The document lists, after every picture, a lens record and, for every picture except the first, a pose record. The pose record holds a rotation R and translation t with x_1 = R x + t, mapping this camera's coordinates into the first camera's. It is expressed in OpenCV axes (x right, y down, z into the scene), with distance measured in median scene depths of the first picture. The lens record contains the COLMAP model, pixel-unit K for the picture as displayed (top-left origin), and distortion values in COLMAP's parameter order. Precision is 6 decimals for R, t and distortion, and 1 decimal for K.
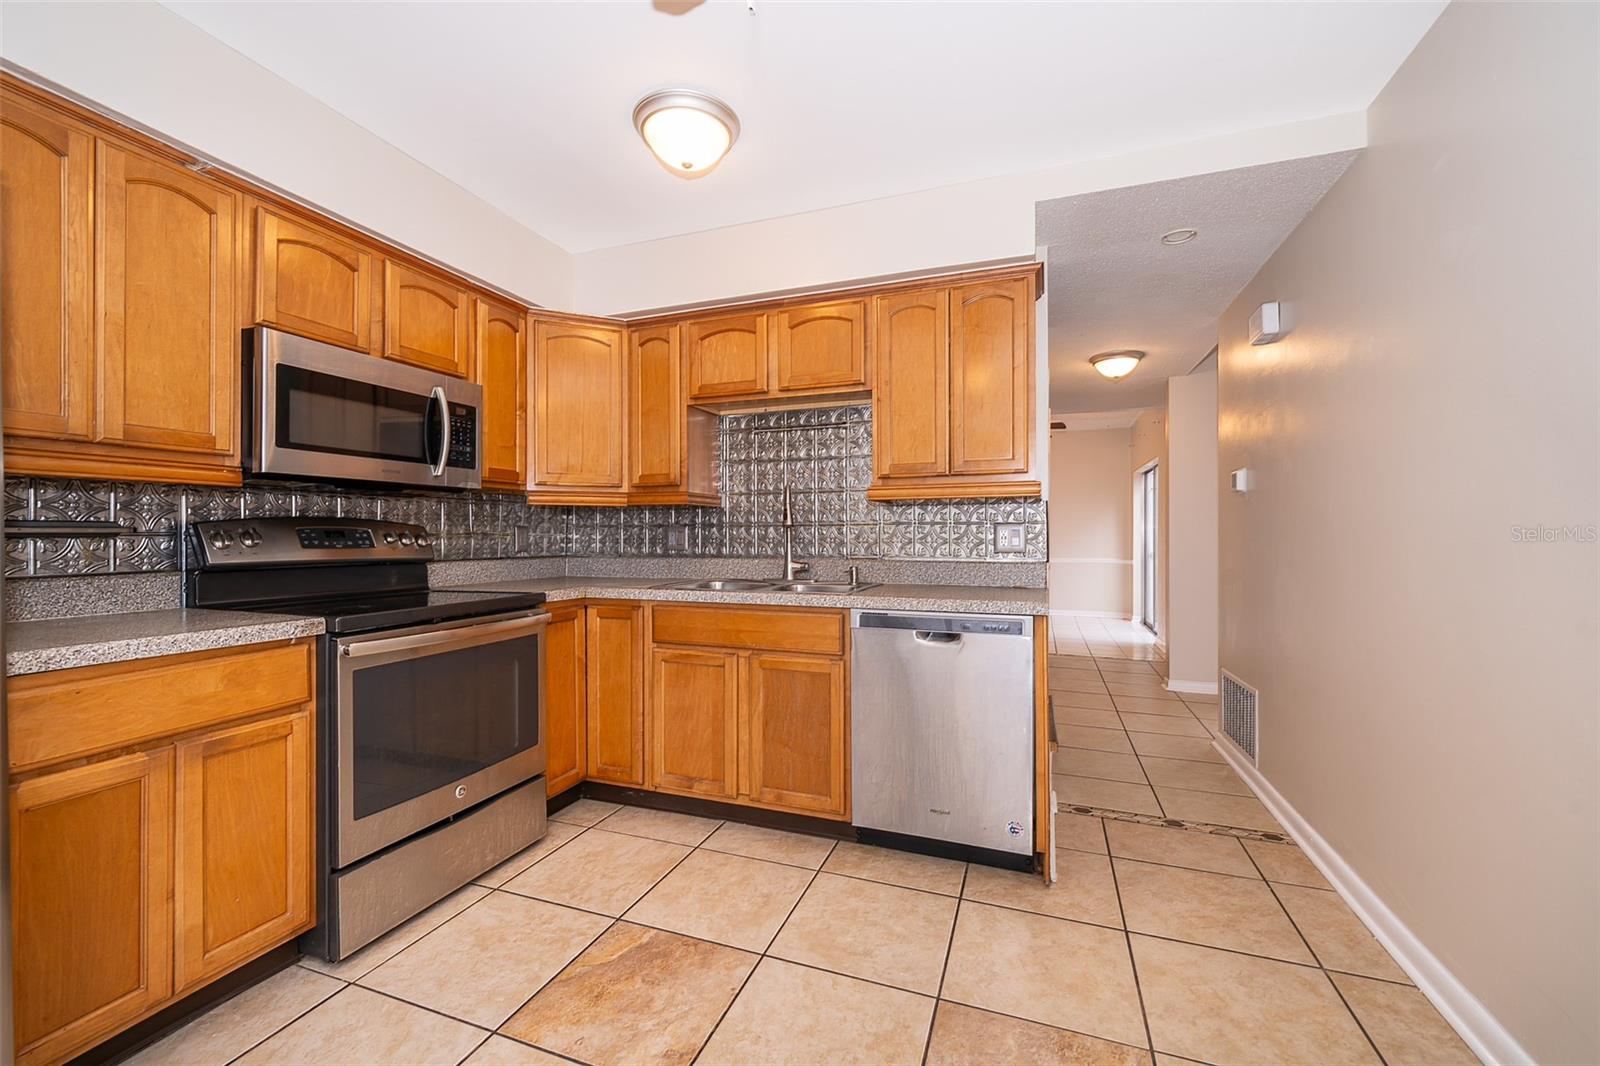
lens RADIAL K [[647.9, 0, 800.0], [0, 647.9, 533.0], [0, 0, 1]] dist [-0.000015, 0.000022]
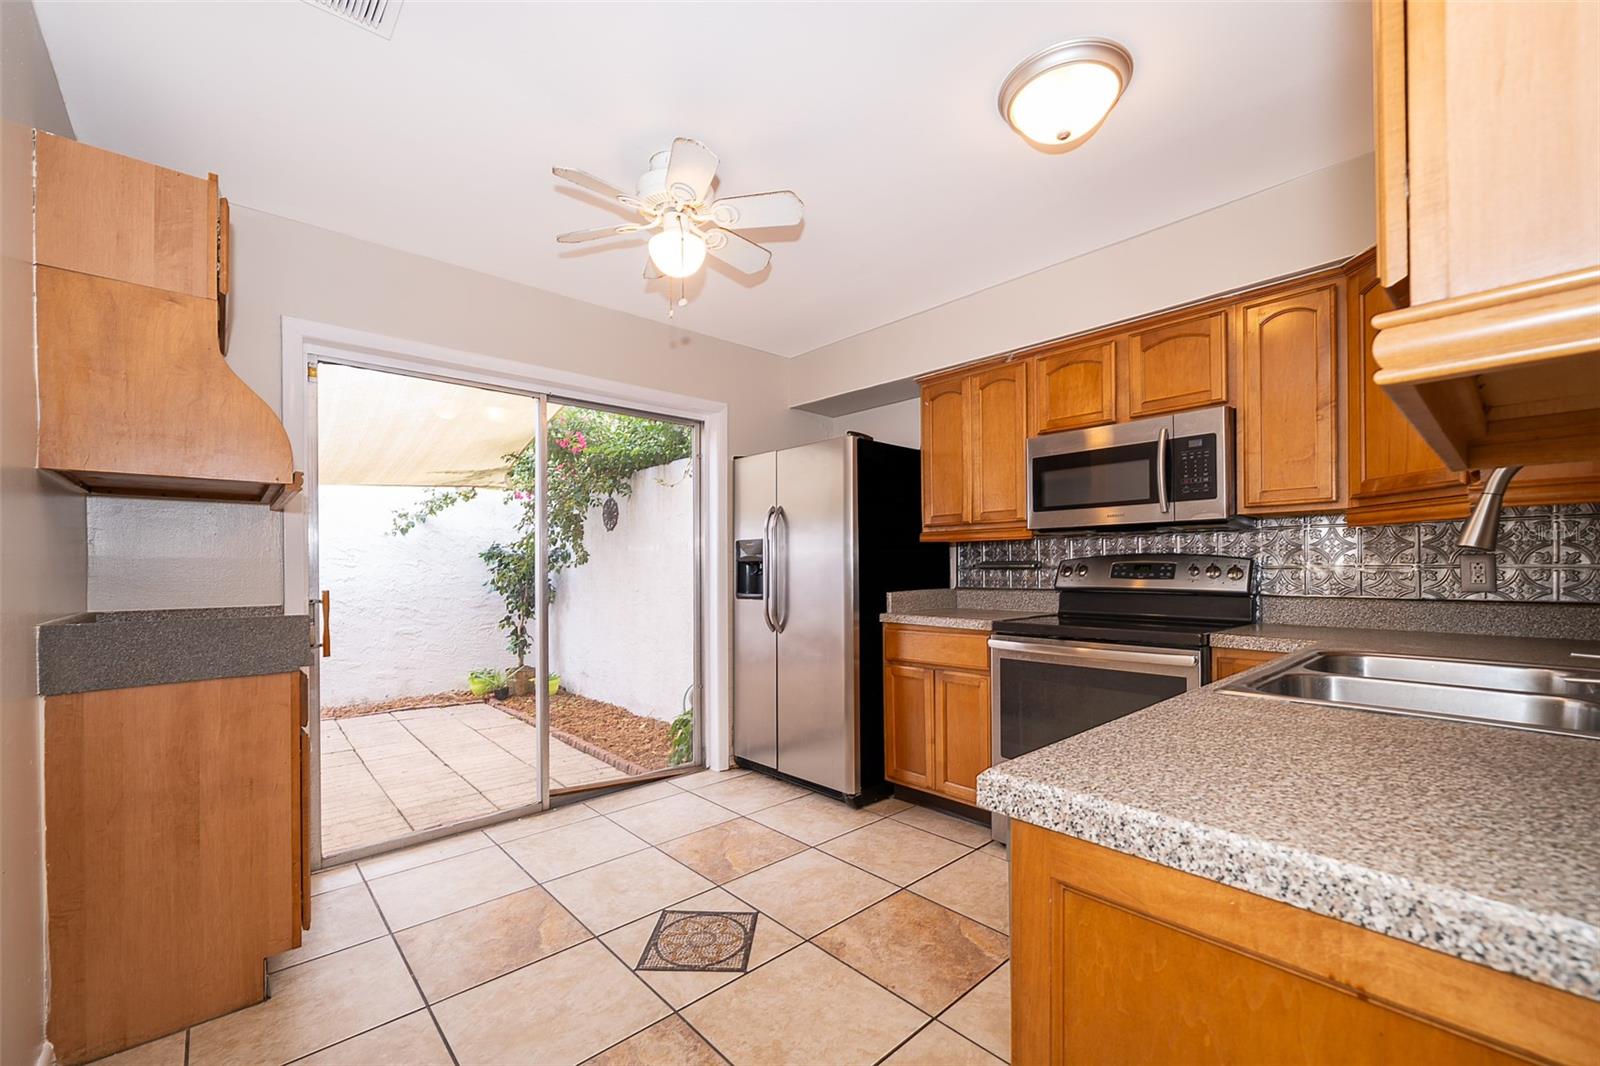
lens RADIAL K [[648.3, 0, 798.7], [0, 648.3, 560.4], [0, 0, 1]] dist [0.000032, 0.000003]
pose [[-0.456335, -0.002560, -0.889804, 0.730777], [0.010327, 0.999913, -0.008172, -0.008338], [0.889748, -0.012918, -0.456269, 1.051967]]
